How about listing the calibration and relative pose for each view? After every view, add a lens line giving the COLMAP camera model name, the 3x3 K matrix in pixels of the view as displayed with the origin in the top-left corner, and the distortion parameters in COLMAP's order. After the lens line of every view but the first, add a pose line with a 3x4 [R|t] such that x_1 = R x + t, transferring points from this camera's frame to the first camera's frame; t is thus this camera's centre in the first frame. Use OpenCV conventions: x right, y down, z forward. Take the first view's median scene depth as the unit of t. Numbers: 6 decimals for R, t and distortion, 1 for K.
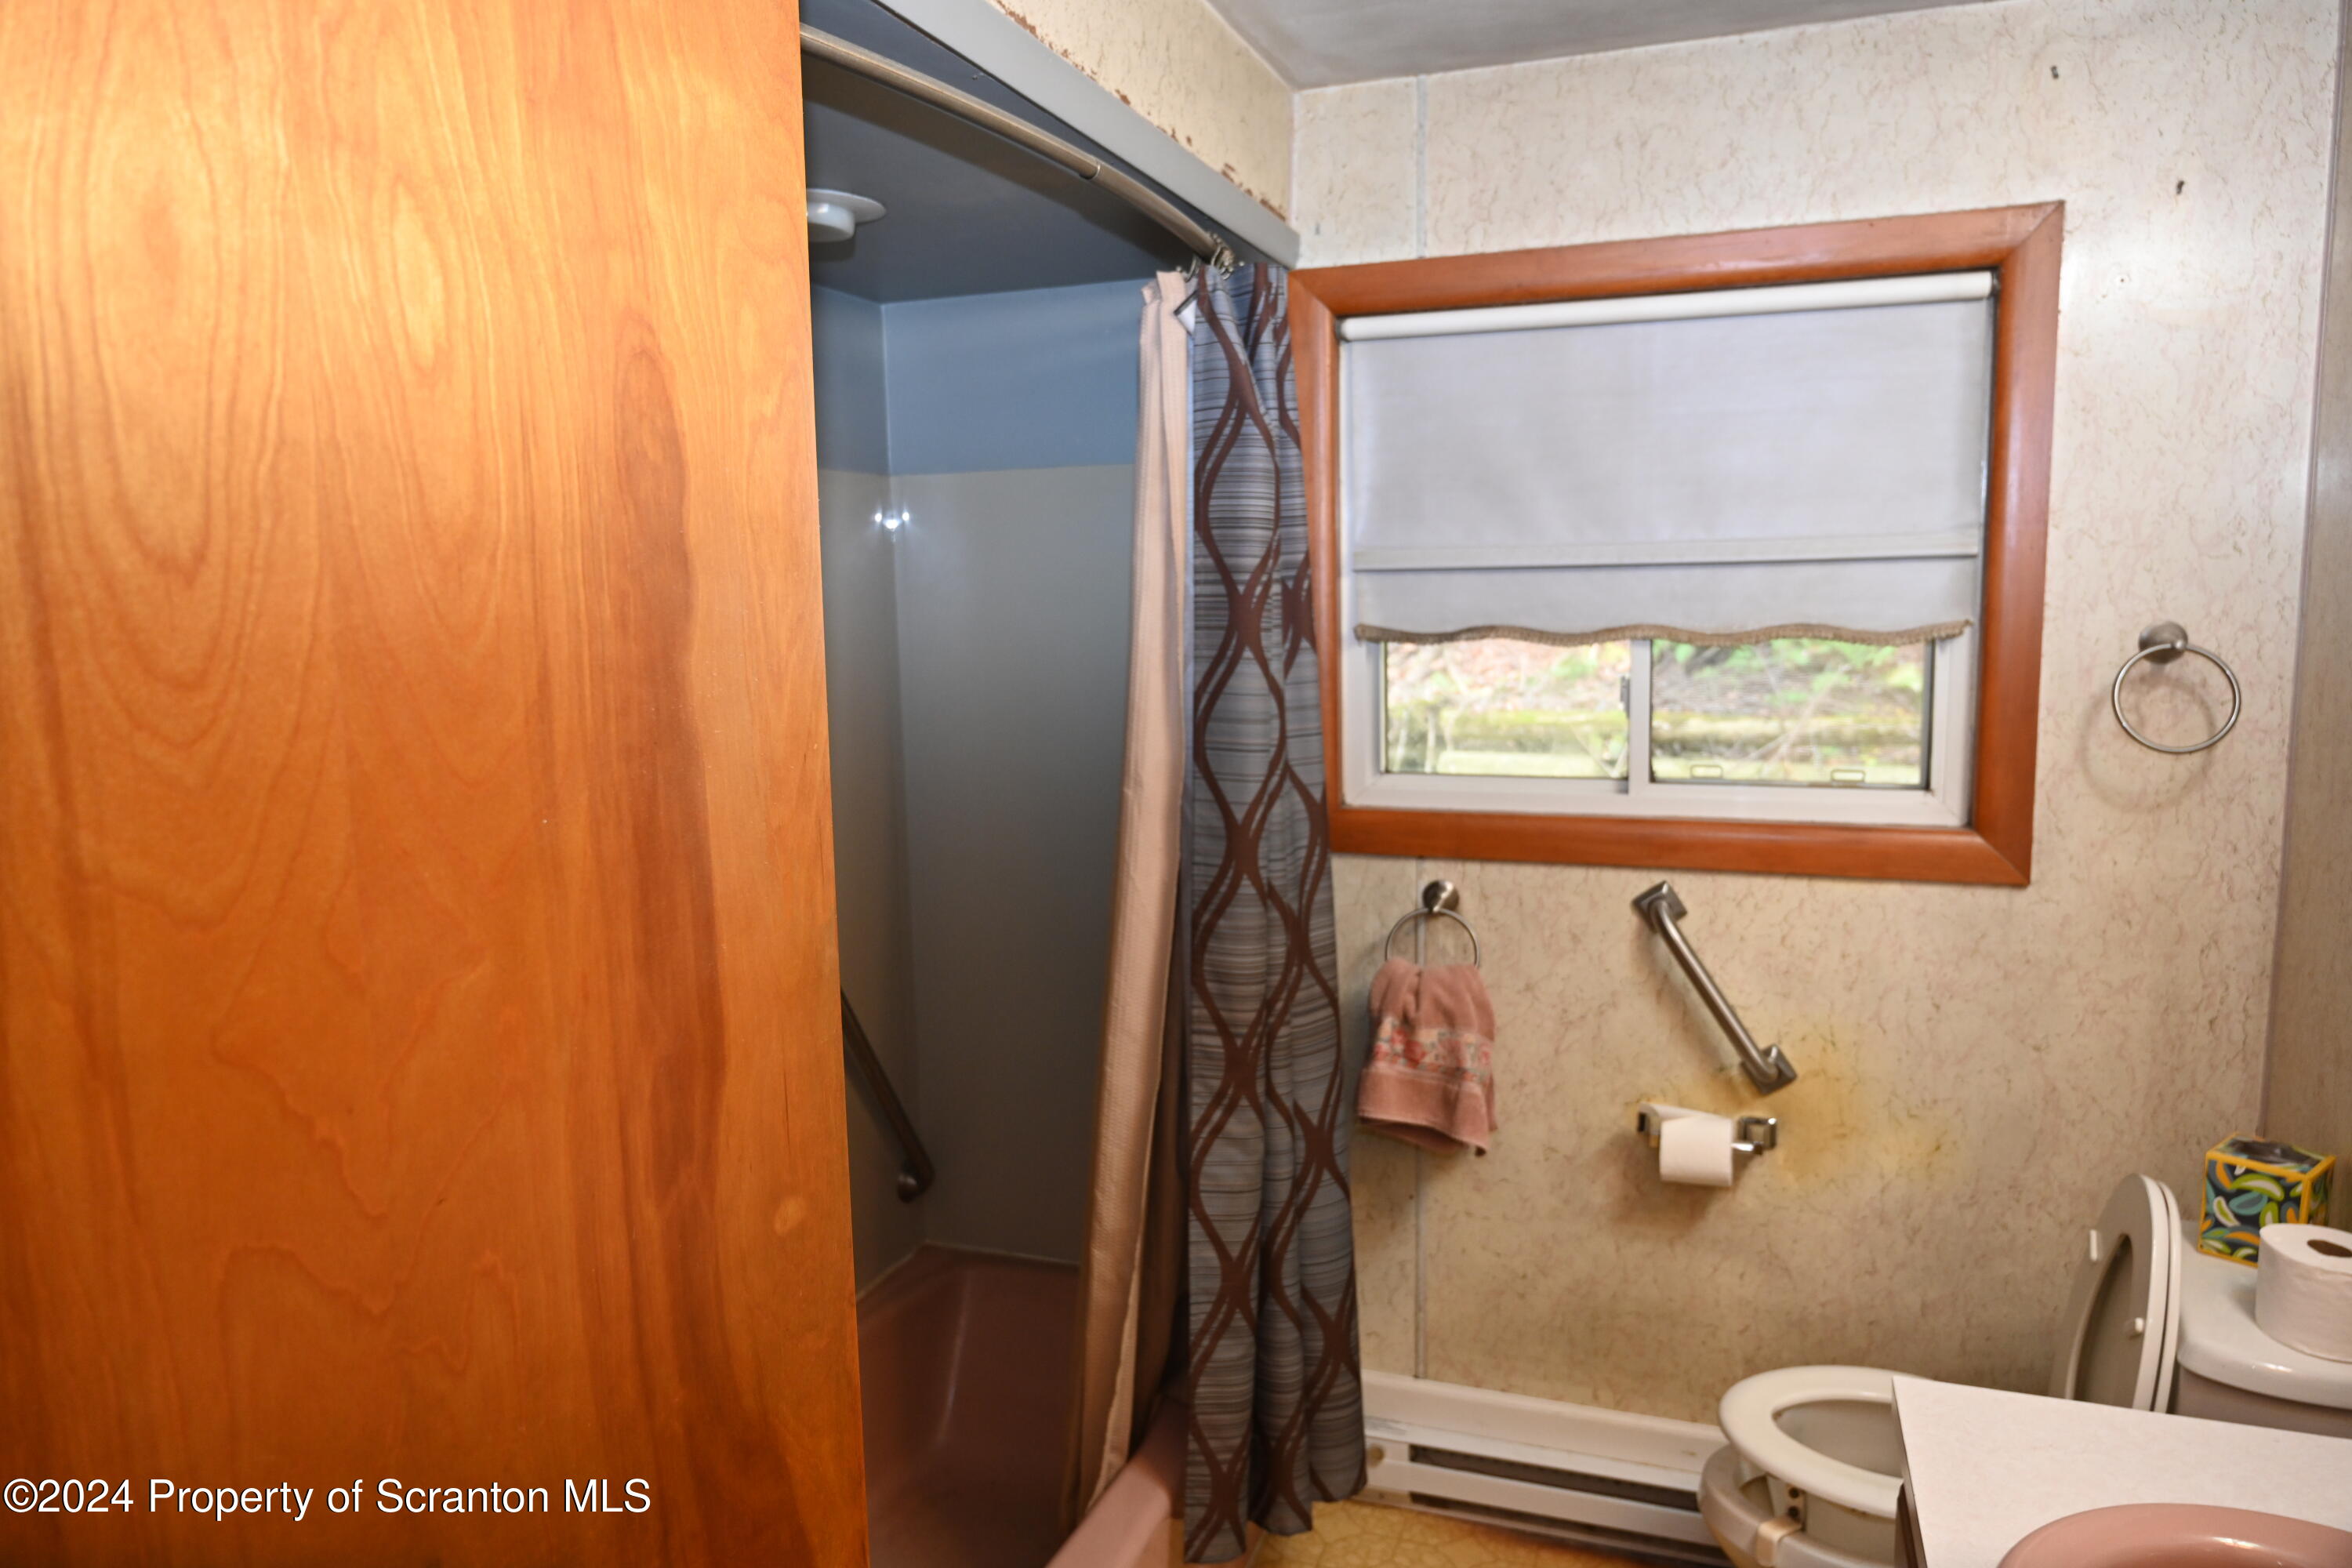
lens RADIAL K [[1561.2, 0, 1176.0], [0, 1561.2, 784.0], [0, 0, 1]] dist [-0.012464, 0.004564]
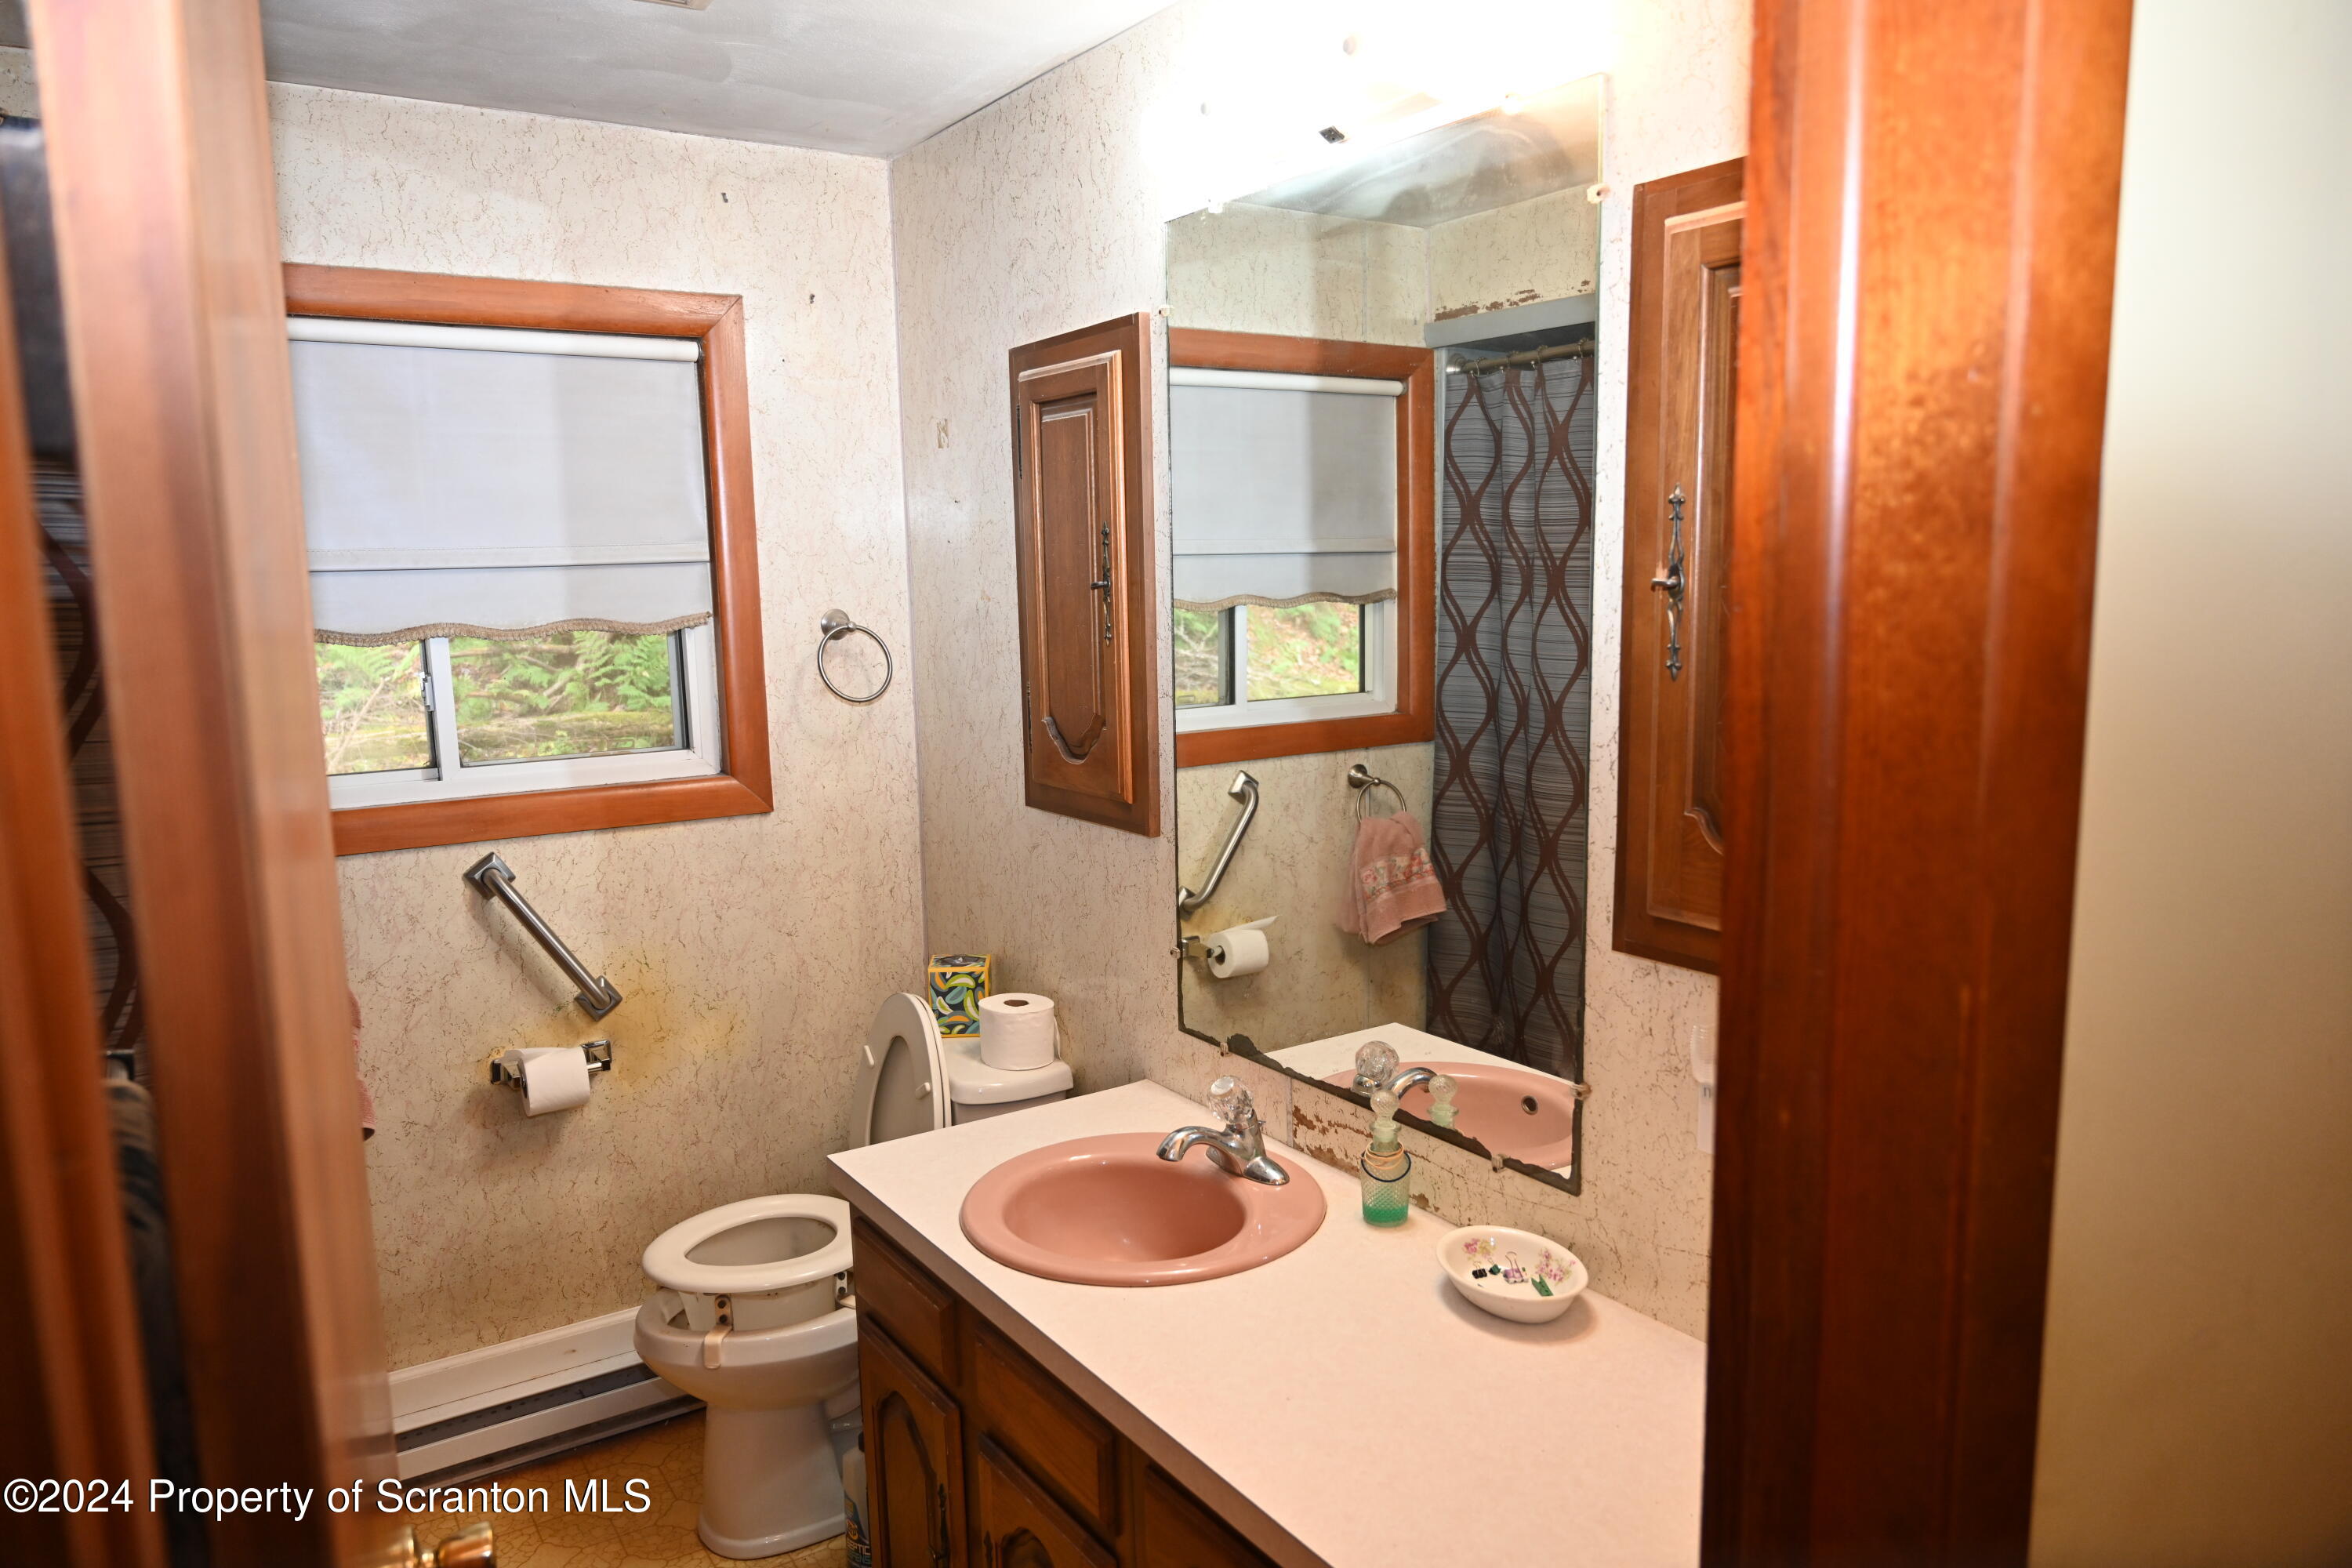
lens RADIAL K [[1561.2, 0, 1176.0], [0, 1561.2, 784.0], [0, 0, 1]] dist [-0.012464, 0.004564]
pose [[0.586759, -0.105536, 0.802855, -0.301764], [0.115805, 0.992216, 0.045793, 0.020245], [-0.801438, 0.066105, 0.594413, -0.059921]]
